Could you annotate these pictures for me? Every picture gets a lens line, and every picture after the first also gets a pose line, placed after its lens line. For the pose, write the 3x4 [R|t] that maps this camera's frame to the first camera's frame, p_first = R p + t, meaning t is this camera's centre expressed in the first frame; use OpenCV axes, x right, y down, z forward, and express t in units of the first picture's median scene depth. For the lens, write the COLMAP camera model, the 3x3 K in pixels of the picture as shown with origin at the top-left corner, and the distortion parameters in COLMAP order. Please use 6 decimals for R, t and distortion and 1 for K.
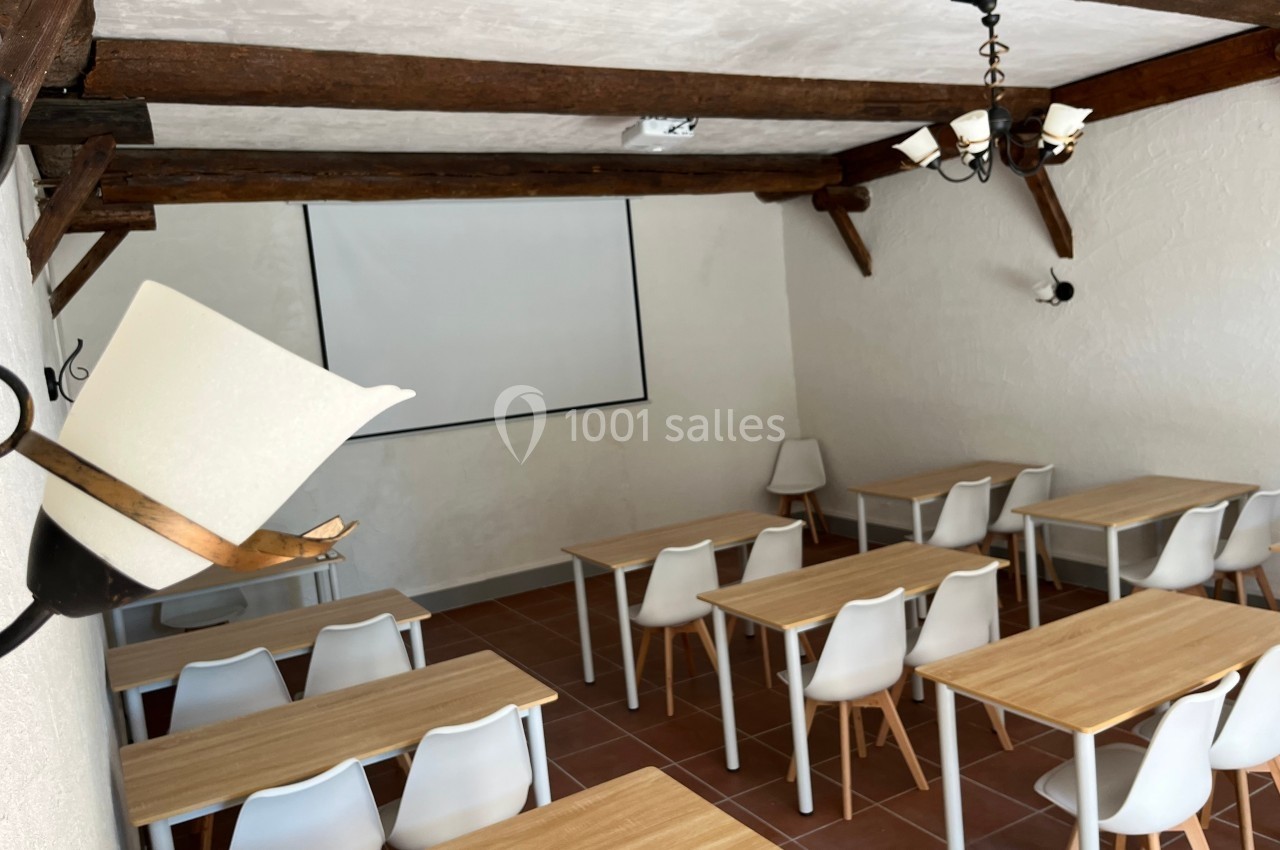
lens RADIAL K [[980.2, 0, 645.9], [0, 980.2, 429.7], [0, 0, 1]] dist [0.067591, -0.113548]
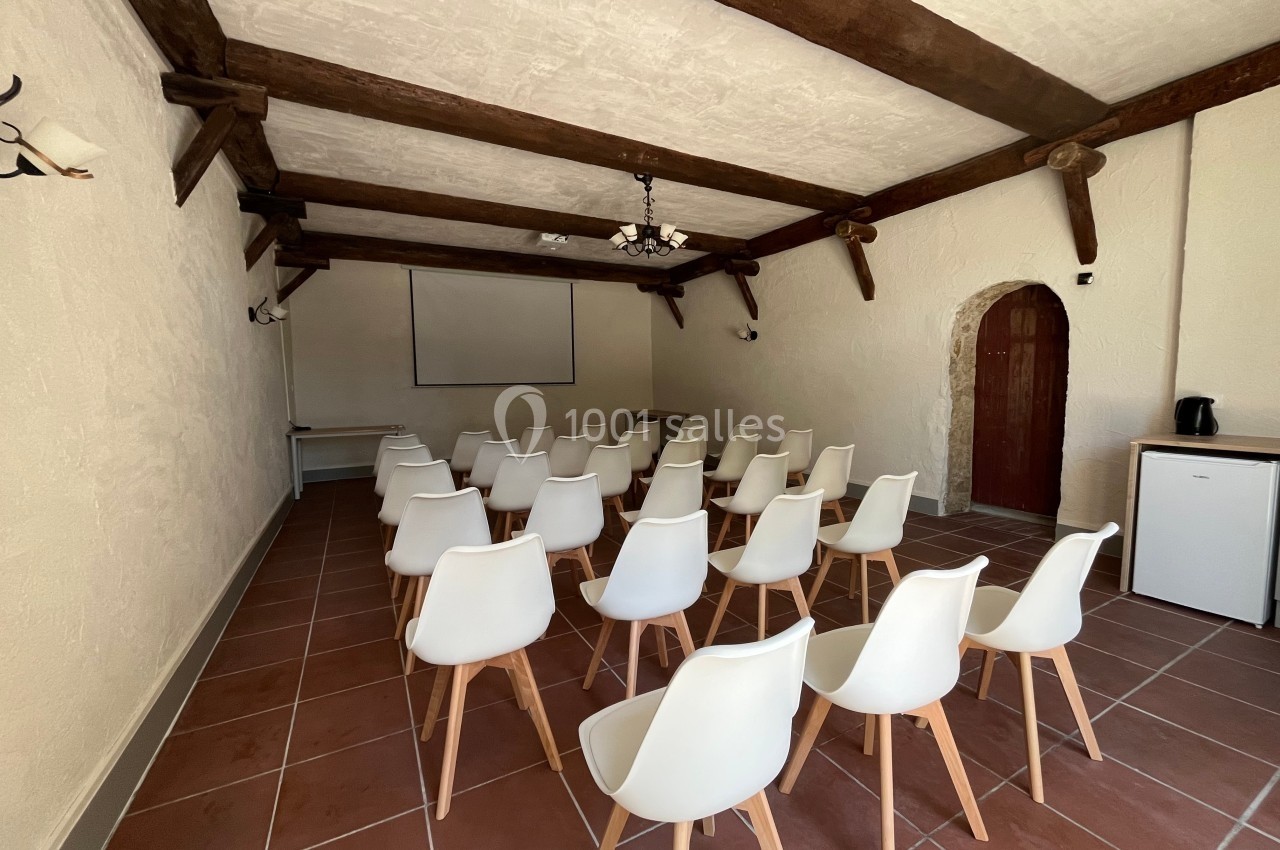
lens RADIAL K [[518.0, 0, 636.8], [0, 518.0, 423.9], [0, 0, 1]] dist [-0.004786, 0.000712]
pose [[0.996597, 0.080919, -0.015730, 0.236697], [-0.081198, 0.996537, -0.017932, 0.107106], [0.014225, 0.019148, 0.999715, -0.143495]]
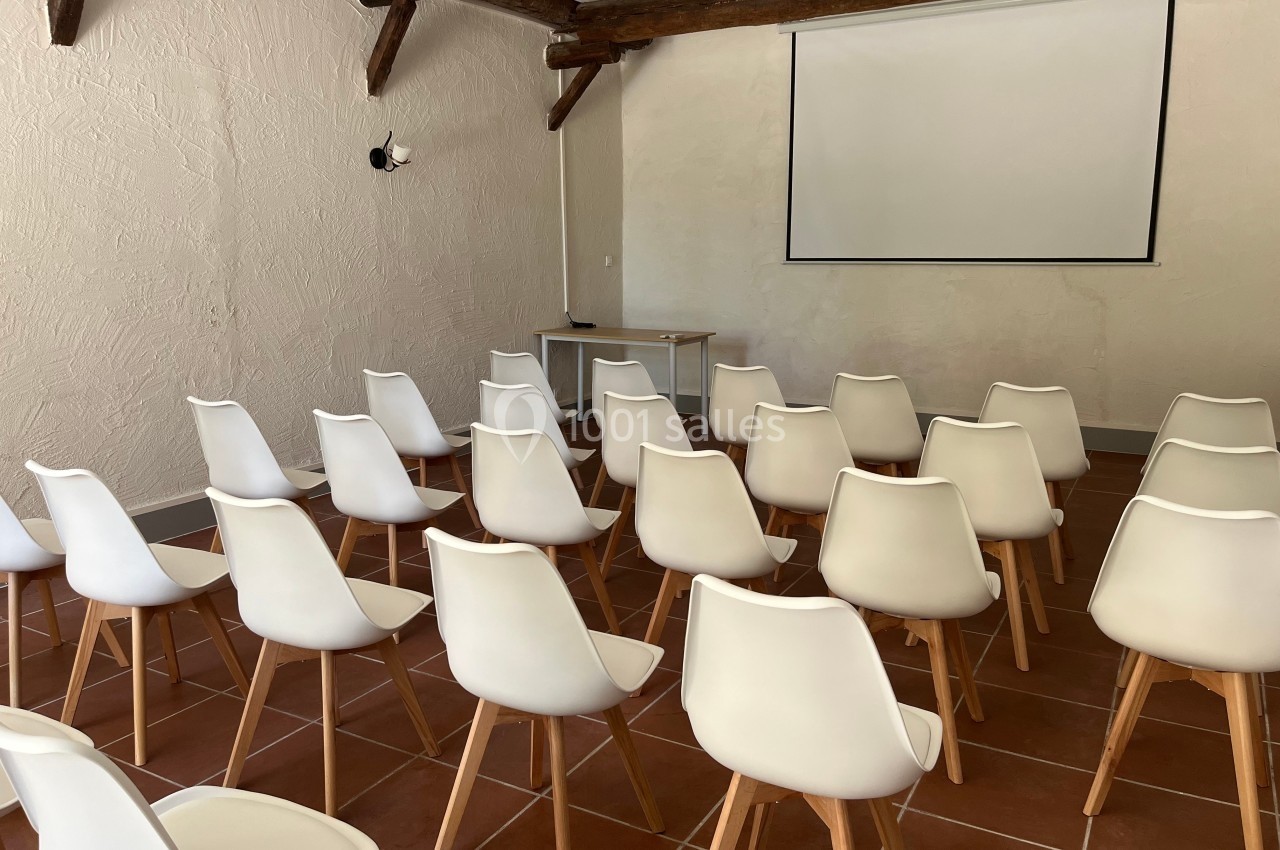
lens RADIAL K [[978.0, 0, 642.9], [0, 978.0, 420.0], [0, 0, 1]] dist [0.055856, -0.089531]
pose [[0.510751, 0.239839, -0.825597, 0.724082], [-0.130252, 0.970802, 0.201442, -0.007287], [0.849804, 0.004649, 0.527078, 0.336898]]
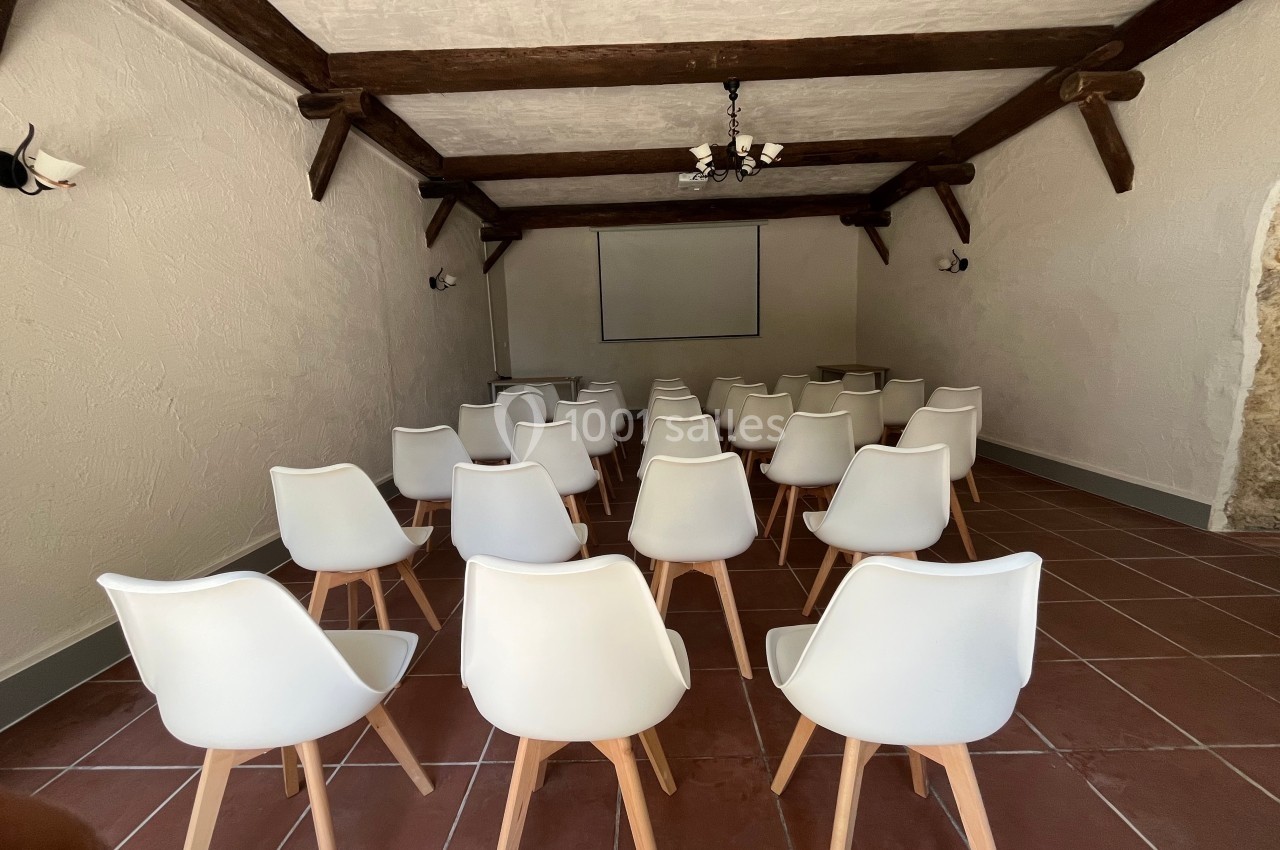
lens RADIAL K [[518.0, 0, 636.8], [0, 518.0, 423.9], [0, 0, 1]] dist [-0.004786, 0.000712]
pose [[0.858165, 0.139117, -0.494164, 0.486760], [-0.097412, 0.989222, 0.109320, 0.092965], [0.504047, -0.045677, 0.862468, -0.025560]]
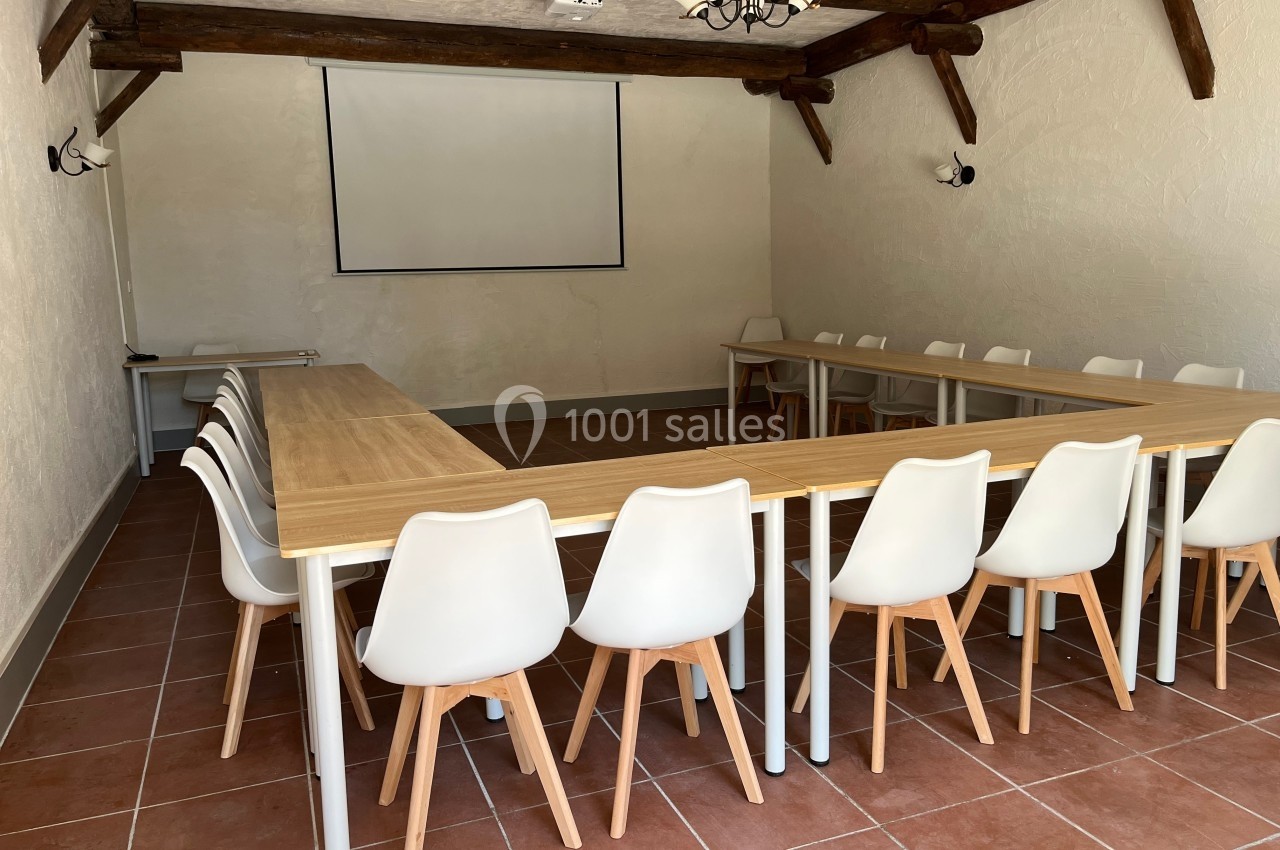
lens RADIAL K [[971.8, 0, 637.9], [0, 971.8, 416.2], [0, 0, 1]] dist [0.076785, -0.116241]
pose [[0.987703, 0.088837, -0.128649, 0.262684], [-0.081454, 0.994774, 0.061564, 0.103783], [0.133445, -0.050327, 0.989777, -0.162952]]
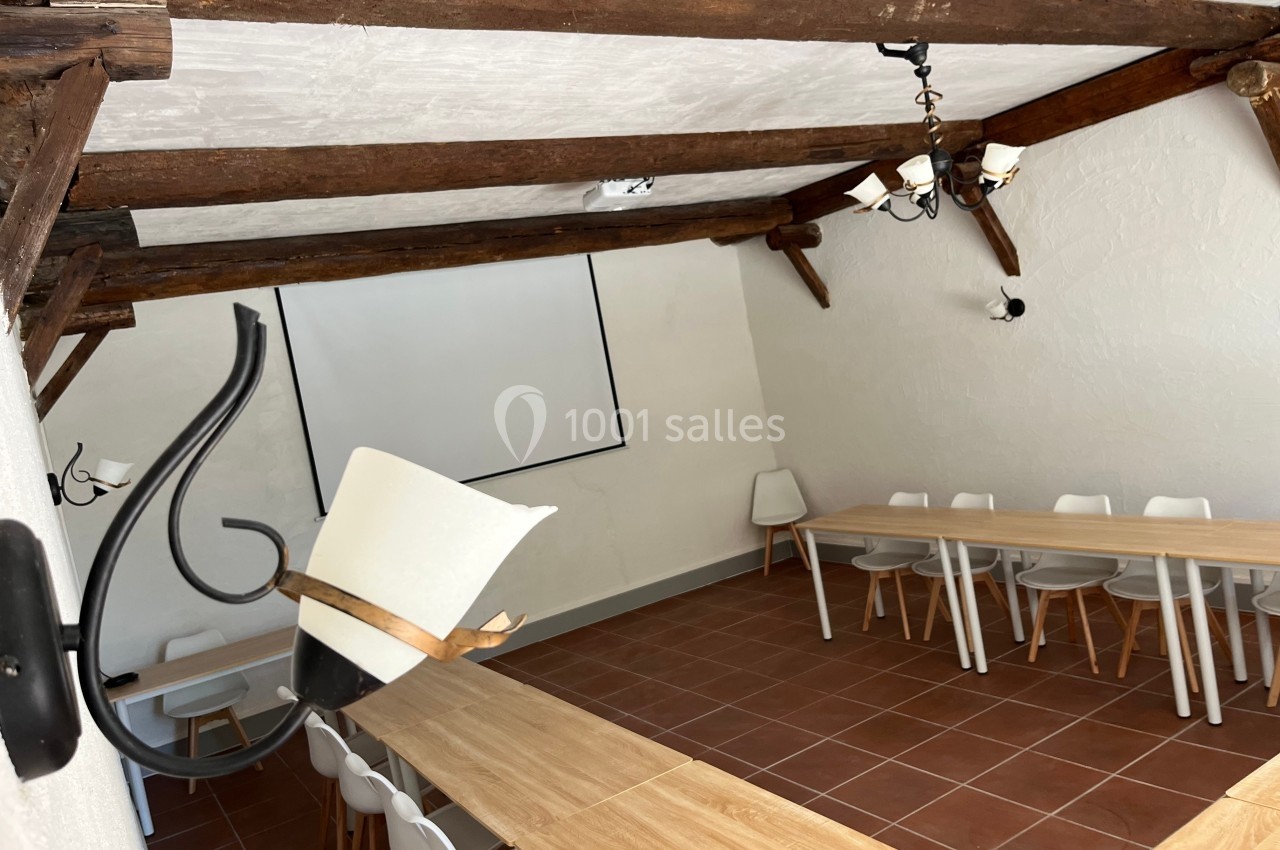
lens RADIAL K [[978.0, 0, 642.9], [0, 978.0, 420.0], [0, 0, 1]] dist [0.055856, -0.089531]
pose [[0.995460, -0.090145, 0.030534, -0.013223], [0.091603, 0.994526, -0.050277, -0.006788], [-0.025834, 0.052846, 0.998268, -0.024938]]
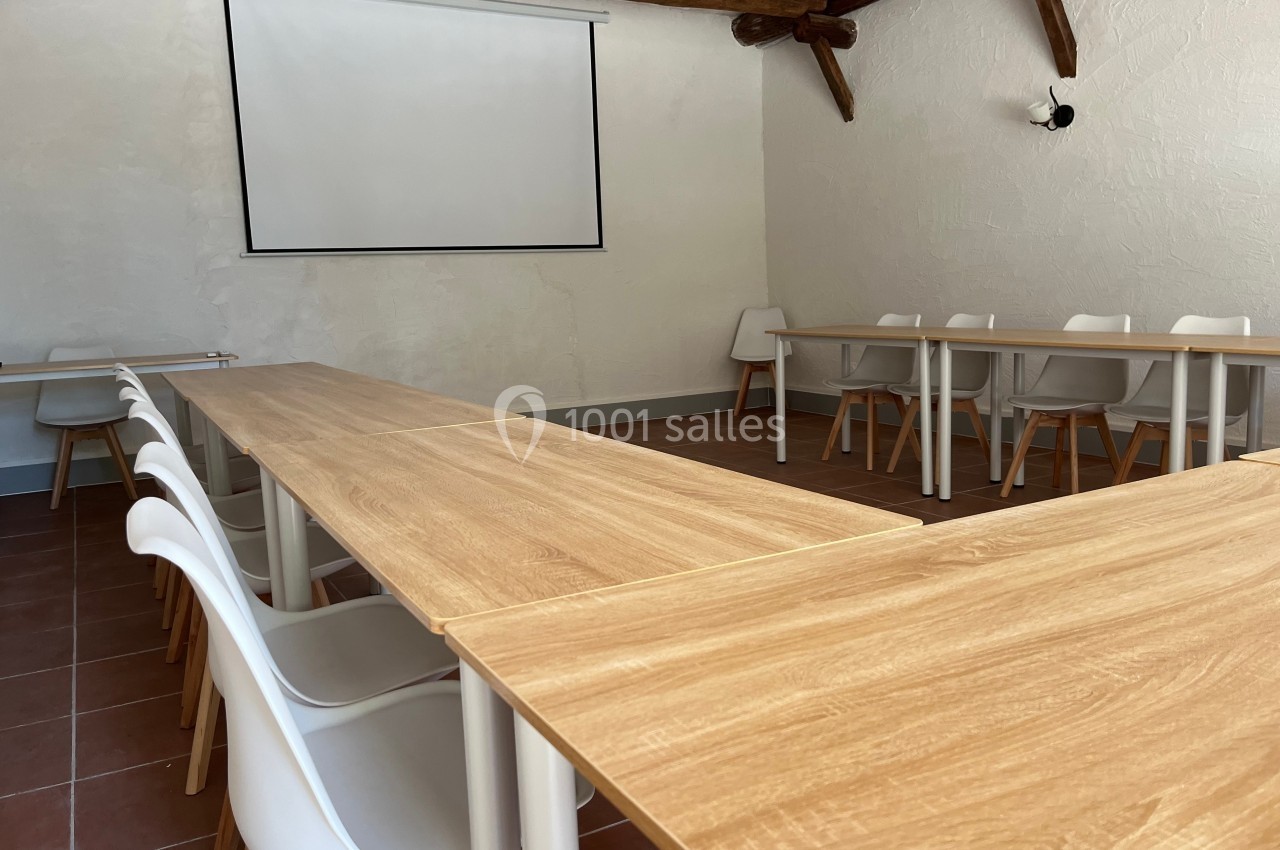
lens RADIAL K [[972.7, 0, 630.3], [0, 972.7, 412.6], [0, 0, 1]] dist [0.060417, -0.075962]
pose [[0.998400, 0.056263, -0.005605, 0.062104], [-0.056066, 0.997958, 0.030588, 0.141533], [0.007315, -0.030225, 0.999516, 0.118552]]
